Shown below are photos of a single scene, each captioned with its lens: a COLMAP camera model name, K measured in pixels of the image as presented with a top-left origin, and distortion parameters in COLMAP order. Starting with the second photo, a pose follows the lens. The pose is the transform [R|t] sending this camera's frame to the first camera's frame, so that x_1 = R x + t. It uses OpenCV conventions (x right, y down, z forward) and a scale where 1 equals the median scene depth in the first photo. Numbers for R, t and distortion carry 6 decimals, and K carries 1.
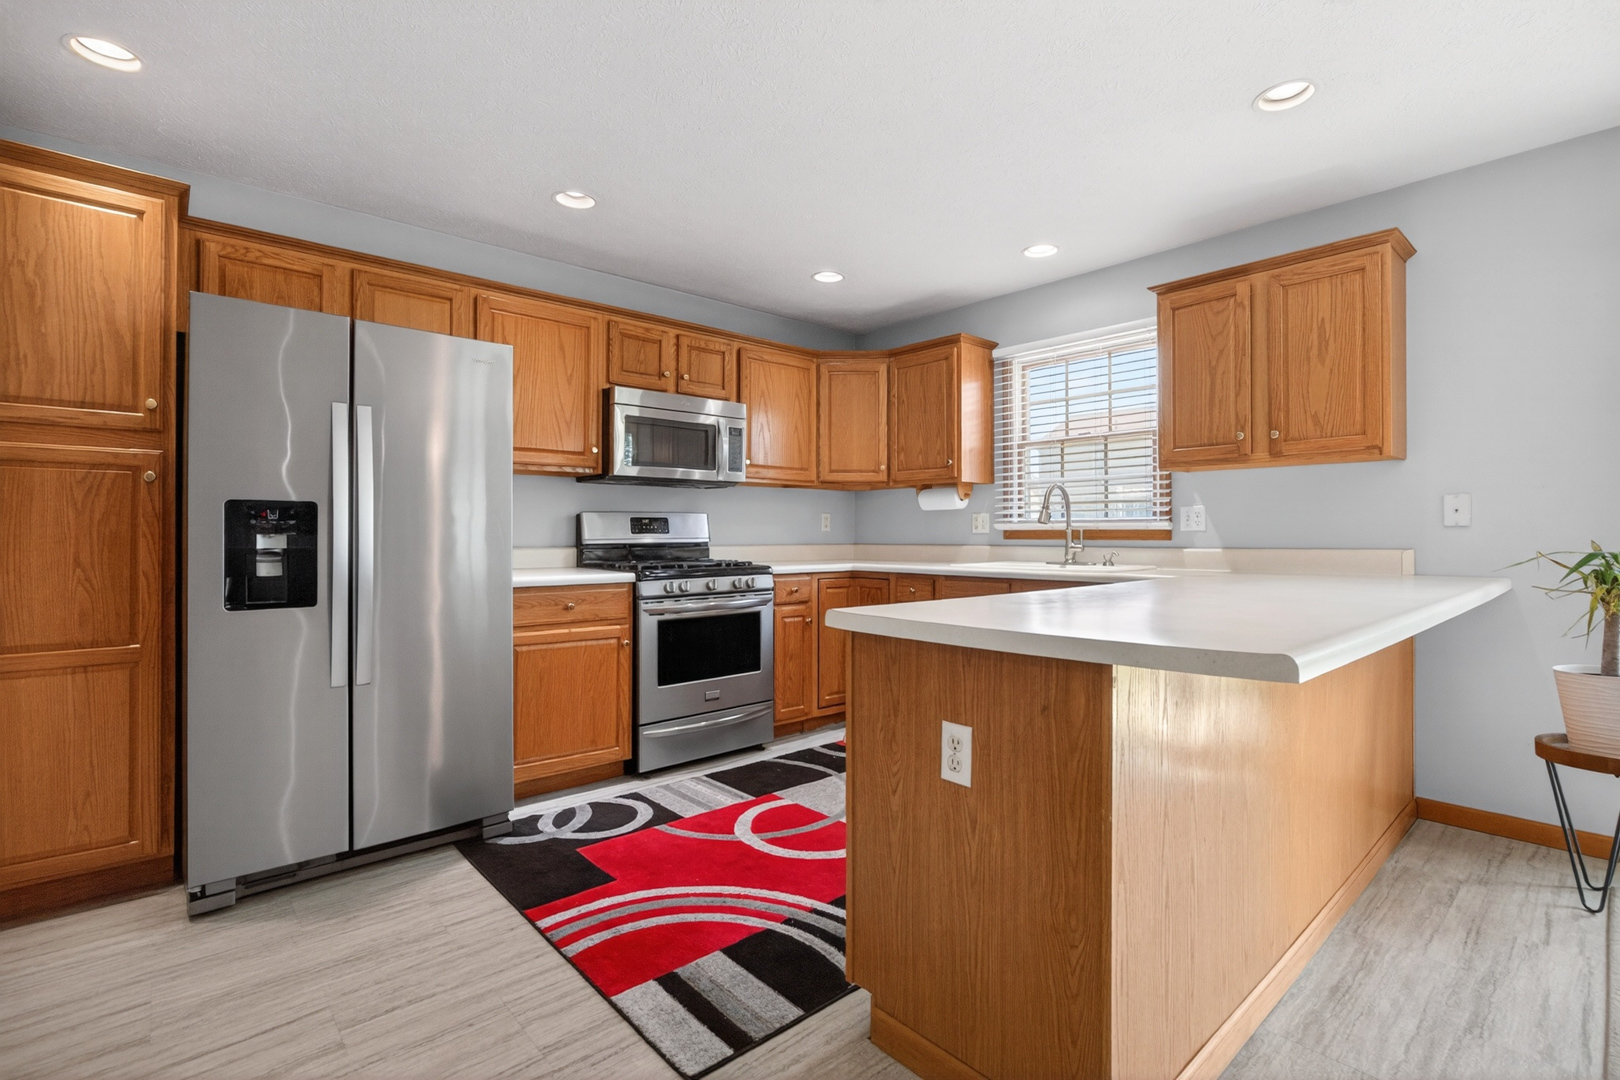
lens RADIAL K [[769.1, 0, 792.4], [0, 769.1, 532.1], [0, 0, 1]] dist [-0.017755, 0.005987]
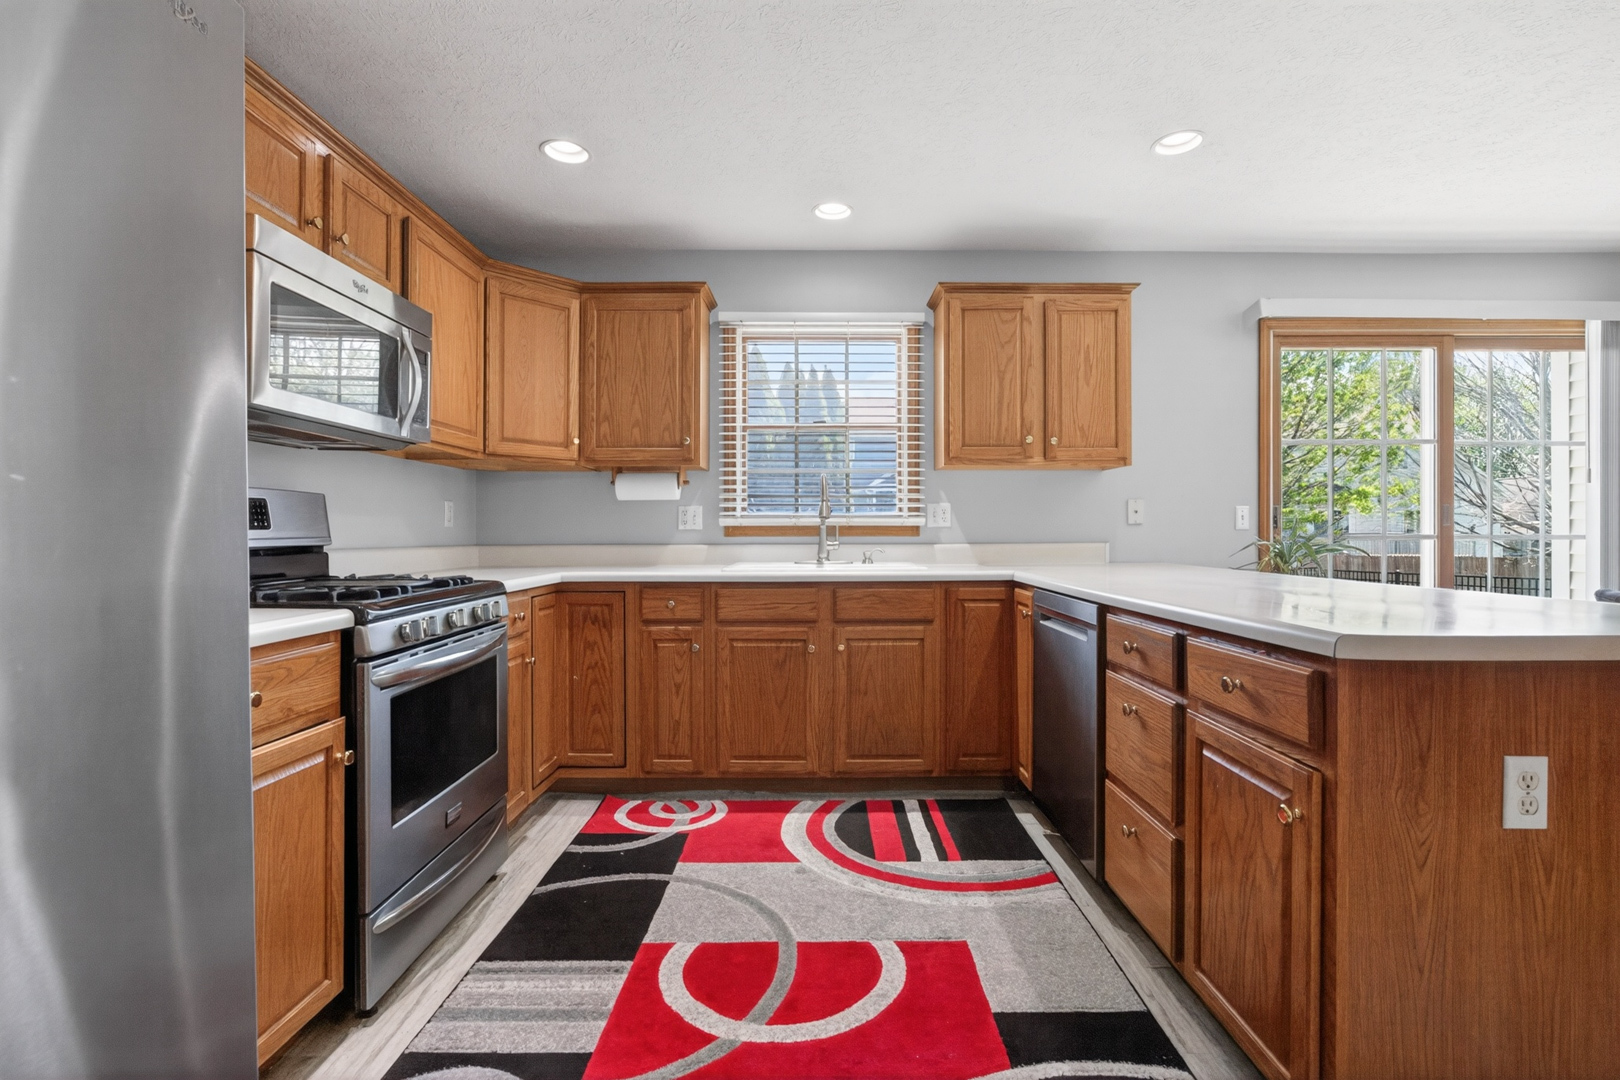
lens RADIAL K [[769.1, 0, 838.7], [0, 769.1, 534.0], [0, 0, 1]] dist [-0.017755, 0.005987]
pose [[0.640135, -0.003207, 0.768256, -0.375242], [0.000249, 0.999992, 0.003967, 0.003620], [-0.768263, -0.002348, 0.640130, 0.445230]]
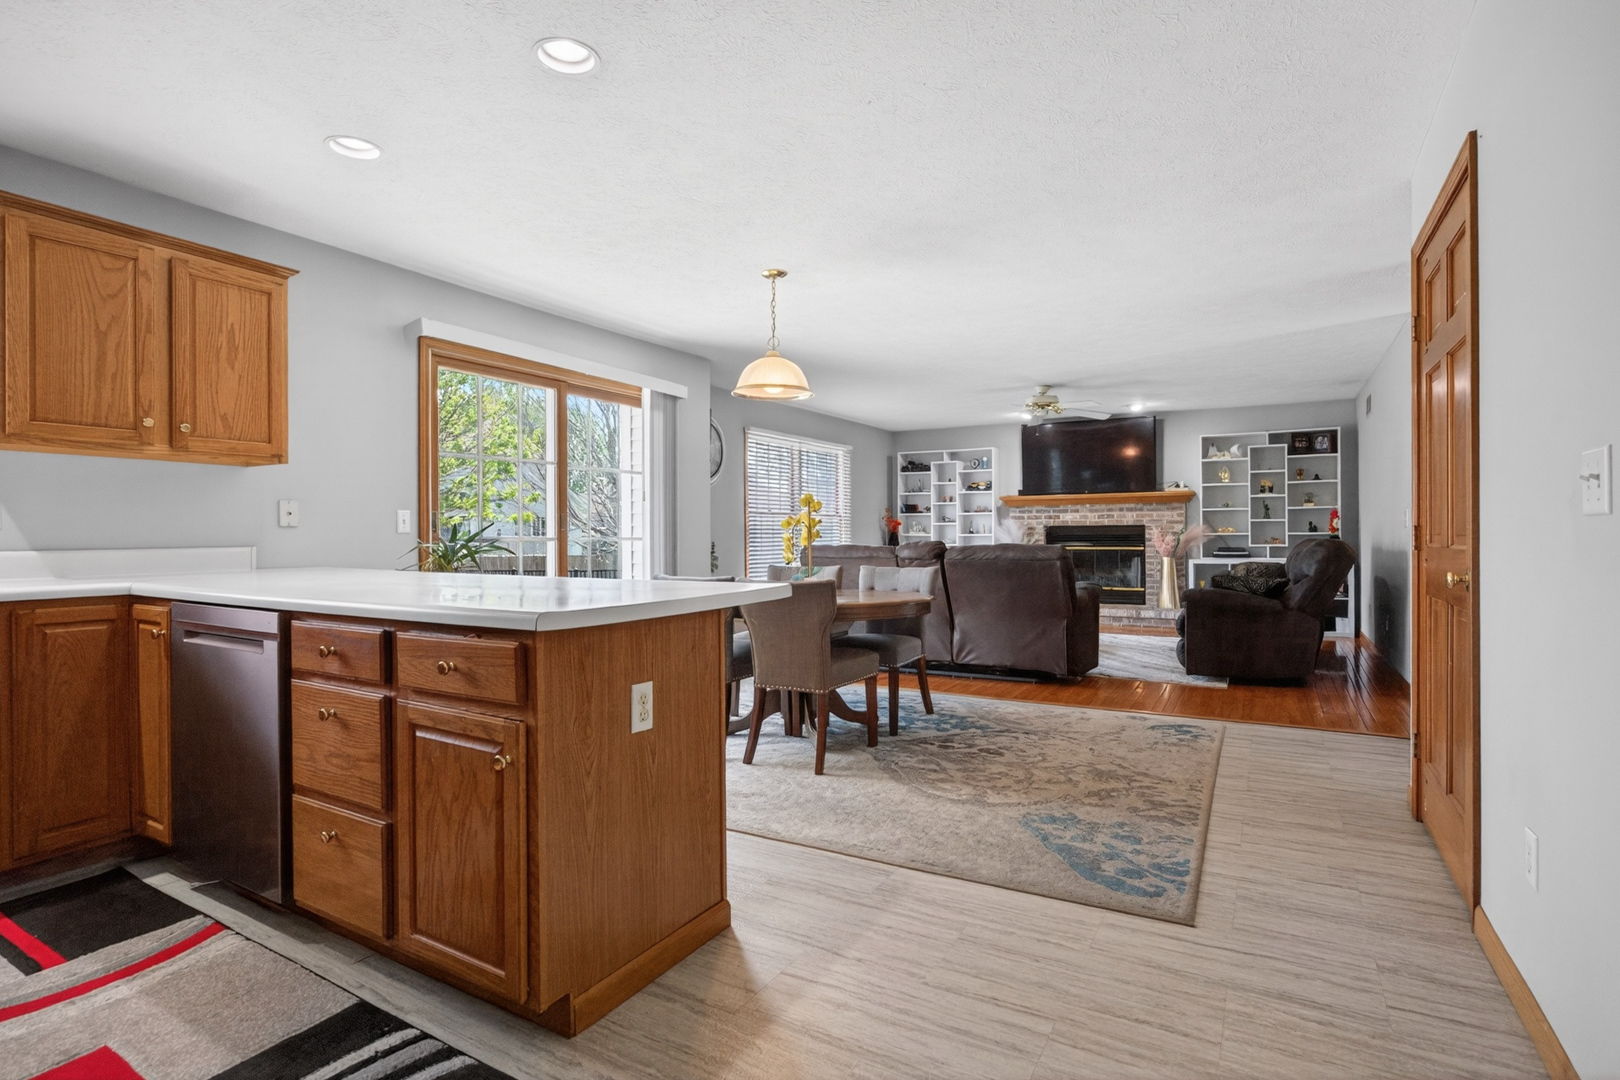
lens RADIAL K [[769.1, 0, 809.7], [0, 769.1, 540.0], [0, 0, 1]] dist [-0.017755, 0.005987]
pose [[-0.318648, -0.006718, 0.947849, -0.444395], [0.000010, 0.999975, 0.007091, 0.004625], [-0.947873, 0.002269, -0.318640, 0.485939]]
